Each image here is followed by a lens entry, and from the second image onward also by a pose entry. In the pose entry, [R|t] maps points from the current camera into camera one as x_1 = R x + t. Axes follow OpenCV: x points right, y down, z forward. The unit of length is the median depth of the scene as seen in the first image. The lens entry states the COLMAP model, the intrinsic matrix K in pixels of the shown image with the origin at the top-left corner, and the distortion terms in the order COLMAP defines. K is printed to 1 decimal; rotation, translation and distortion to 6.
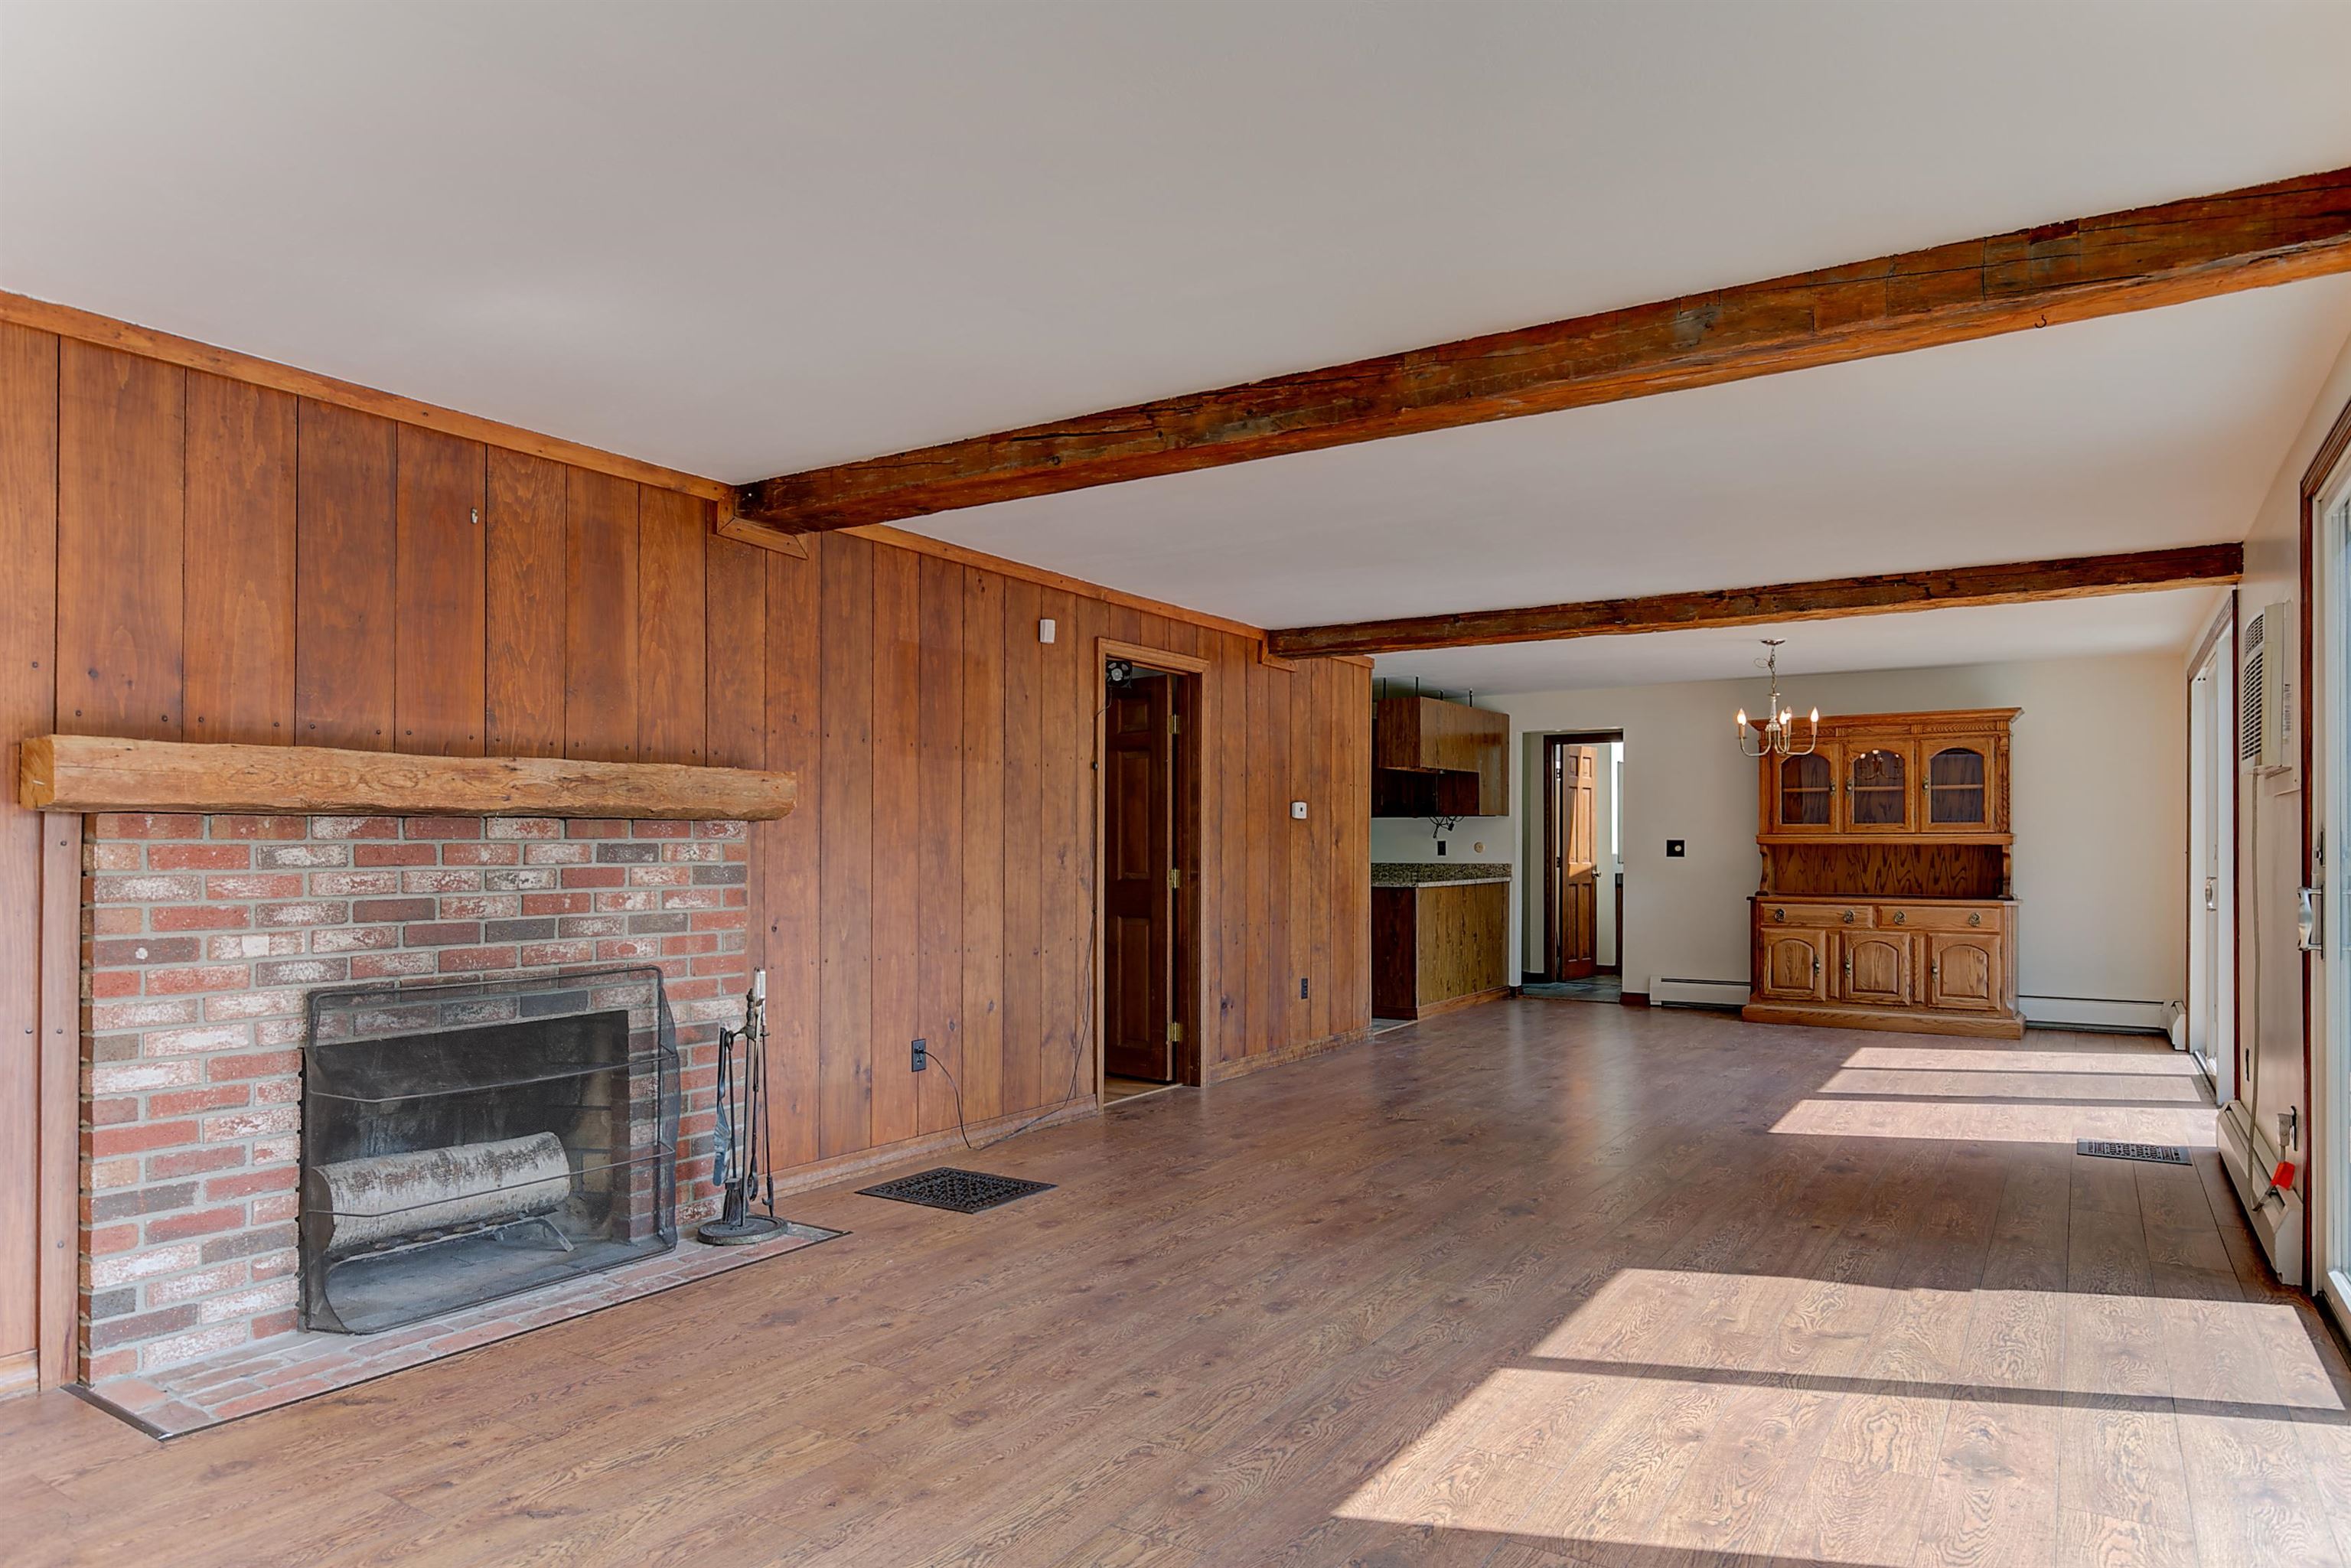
lens RADIAL K [[1387.2, 0, 1239.8], [0, 1387.2, 836.9], [0, 0, 1]] dist [-0.006702, -0.001780]
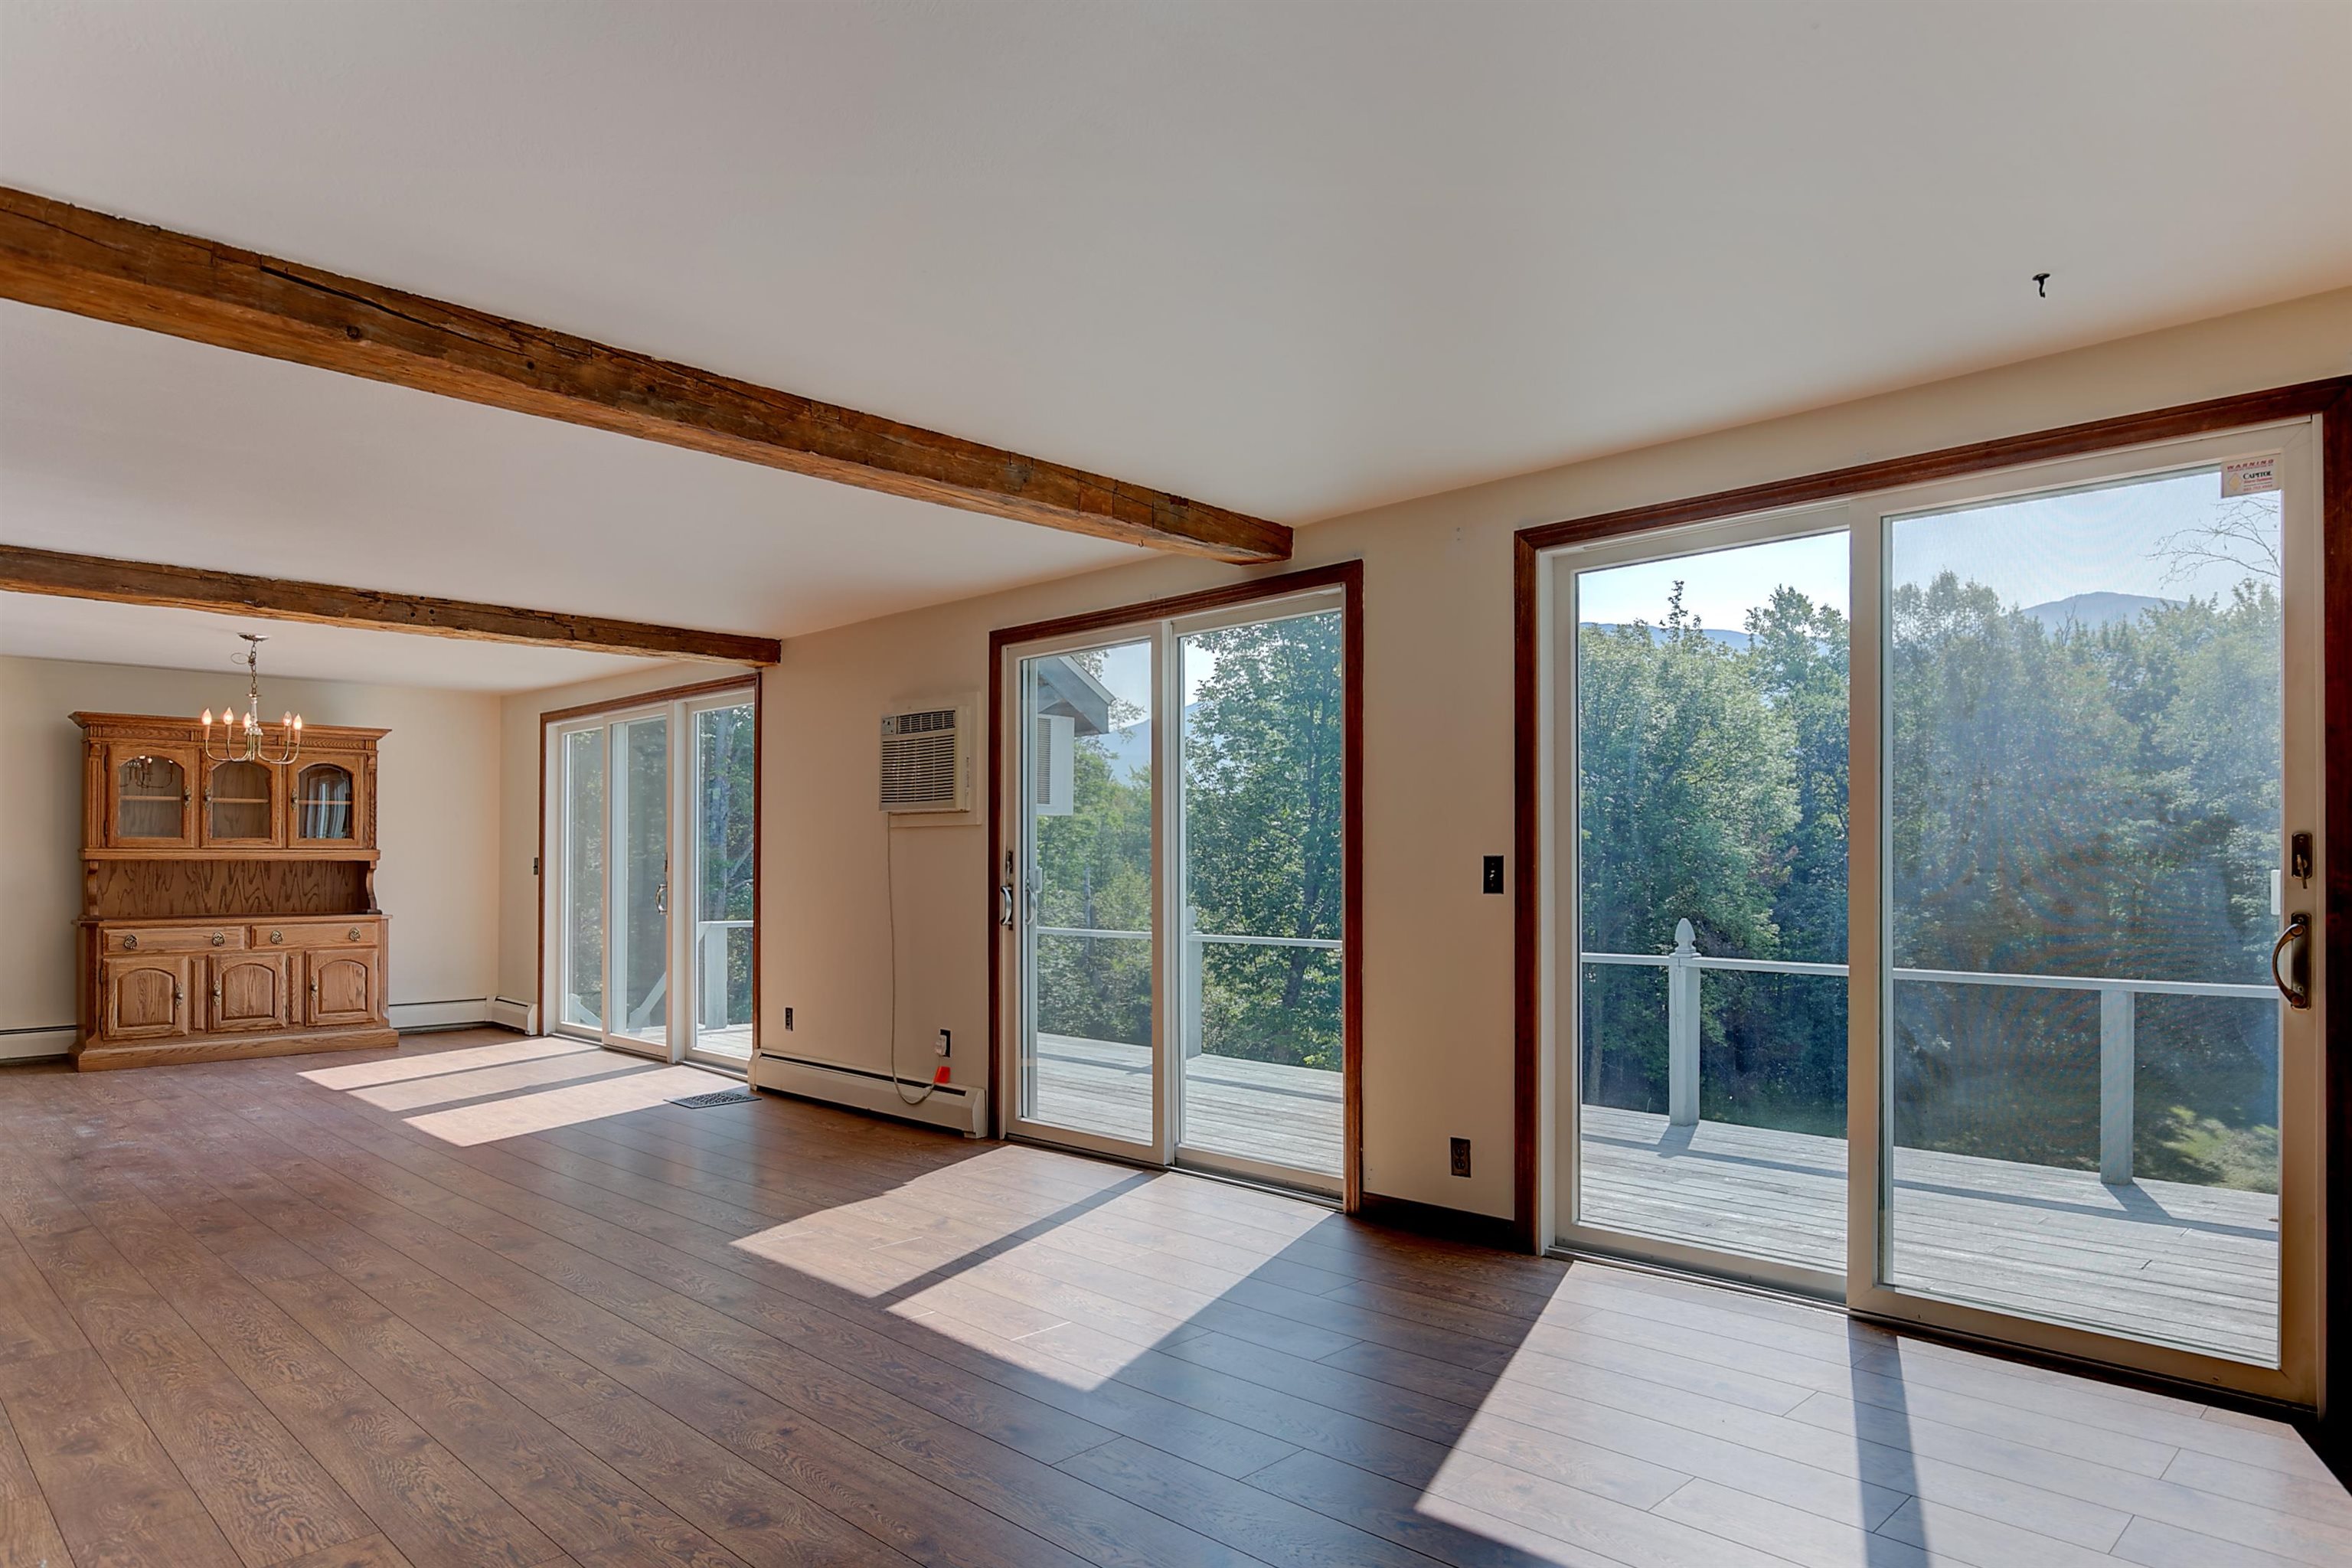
lens RADIAL K [[1401.8, 0, 1170.4], [0, 1401.8, 852.5], [0, 0, 1]] dist [-0.005924, -0.001327]
pose [[0.234101, 0.005358, 0.972198, -0.677222], [-0.004346, 0.999981, -0.004465, 0.003454], [-0.972203, -0.003180, 0.234119, 0.370602]]
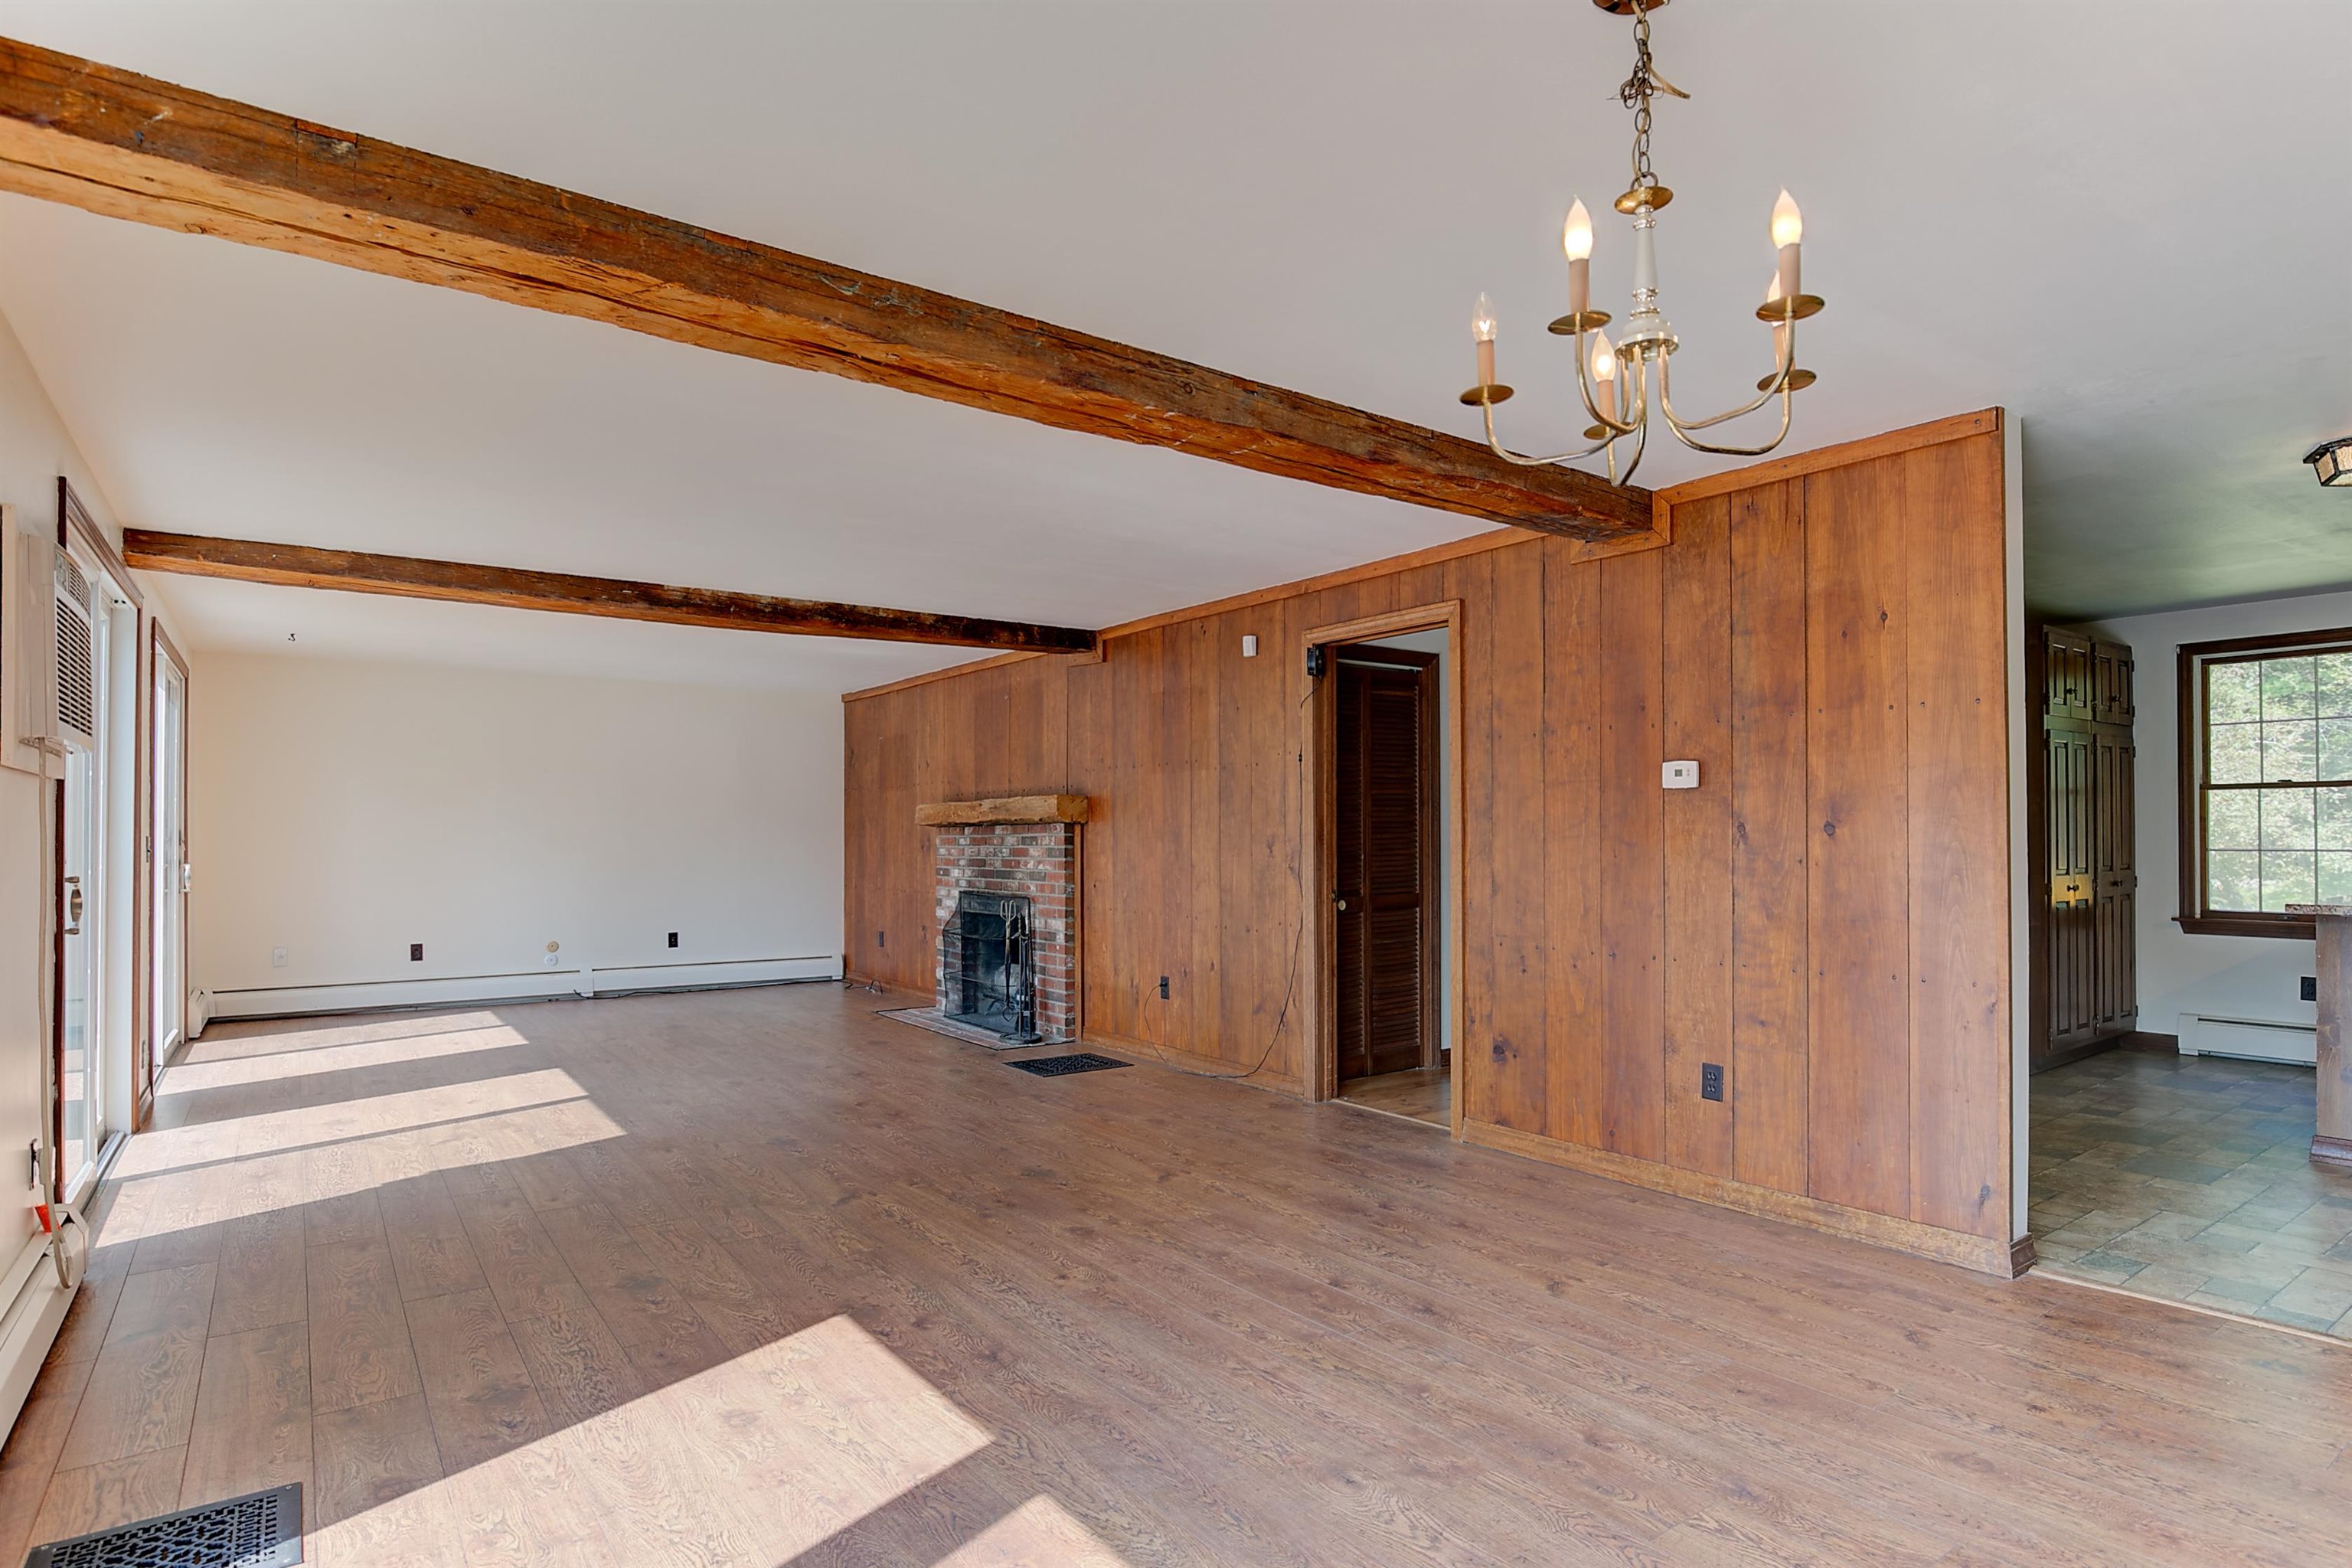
lens RADIAL K [[1237.8, 0, 1175.7], [0, 1237.8, 828.5], [0, 0, 1]] dist [-0.023114, 0.000365]
pose [[-0.387470, -0.008082, -0.921847, 1.138363], [0.006768, 0.999910, -0.011611, 0.015938], [0.921858, -0.010738, -0.387380, 1.871474]]
